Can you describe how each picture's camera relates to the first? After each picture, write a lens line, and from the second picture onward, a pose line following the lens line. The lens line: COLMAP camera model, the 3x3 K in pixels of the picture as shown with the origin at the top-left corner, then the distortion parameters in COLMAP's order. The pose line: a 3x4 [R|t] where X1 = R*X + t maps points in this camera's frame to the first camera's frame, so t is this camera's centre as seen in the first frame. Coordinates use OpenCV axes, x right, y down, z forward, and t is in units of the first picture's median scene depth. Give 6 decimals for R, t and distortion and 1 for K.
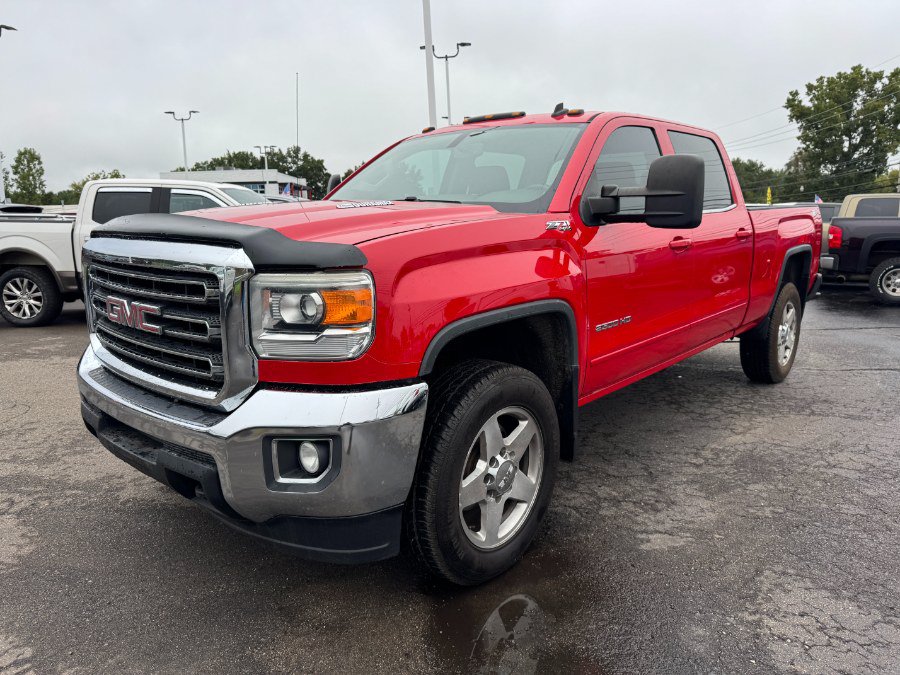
lens RADIAL K [[643.9, 0, 449.1], [0, 643.9, 336.3], [0, 0, 1]] dist [0.007438, -0.008637]
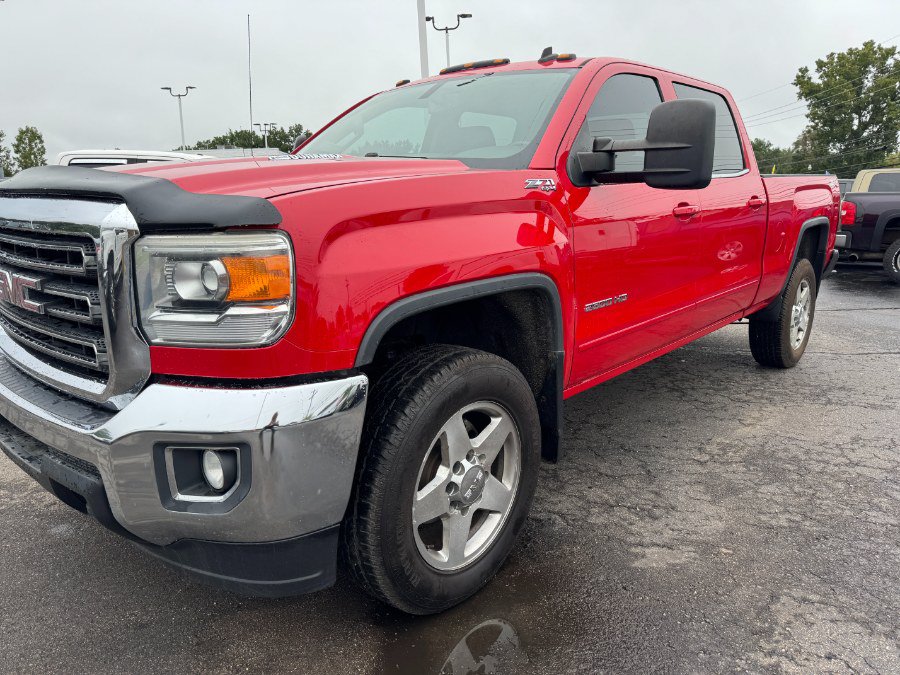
lens RADIAL K [[641.3, 0, 449.2], [0, 641.3, 337.3], [0, 0, 1]] dist [0.008909, -0.005537]
pose [[0.999981, 0.001883, -0.005938, 0.051785], [-0.001692, 0.999485, 0.032033, -0.000072], [0.005995, -0.032022, 0.999469, 0.145814]]
